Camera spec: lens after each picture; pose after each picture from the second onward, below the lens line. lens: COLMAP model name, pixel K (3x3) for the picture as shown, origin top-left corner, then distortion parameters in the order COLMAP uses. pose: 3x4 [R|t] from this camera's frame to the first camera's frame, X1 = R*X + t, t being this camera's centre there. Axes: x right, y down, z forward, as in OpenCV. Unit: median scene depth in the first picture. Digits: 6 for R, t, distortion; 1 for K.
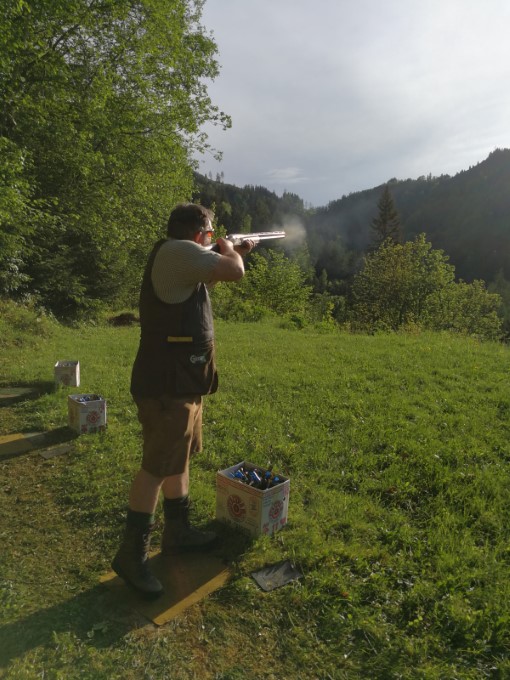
lens RADIAL K [[532.7, 0, 251.4], [0, 532.7, 342.4], [0, 0, 1]] dist [0.005771, -0.001806]
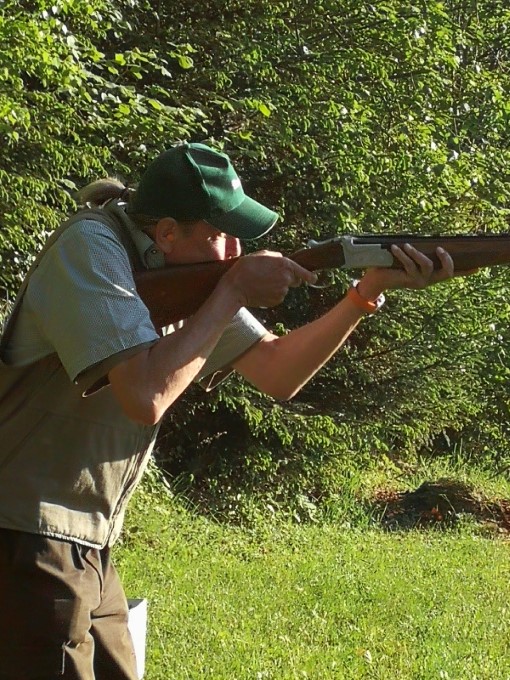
lens RADIAL K [[2562.3, 0, 255.0], [0, 2562.3, 340.0], [0, 0, 1]] dist [0.073021, -0.603408]
pose [[0.932455, 0.030496, -0.359996, 0.152086], [-0.075798, 0.990768, -0.112402, 0.029440], [0.353245, 0.132097, 0.926158, -0.206727]]
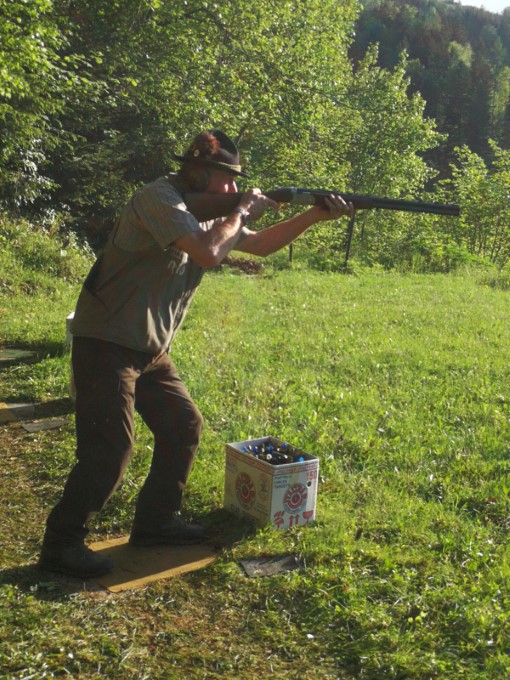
lens RADIAL K [[1062.2, 0, 255.3], [0, 1062.2, 314.2], [0, 0, 1]] dist [0.002853, -0.090541]
pose [[0.973432, 0.046953, -0.224110, 0.088471], [-0.048673, 0.998812, -0.002155, 0.019351], [0.223743, 0.013006, 0.974561, -0.128827]]
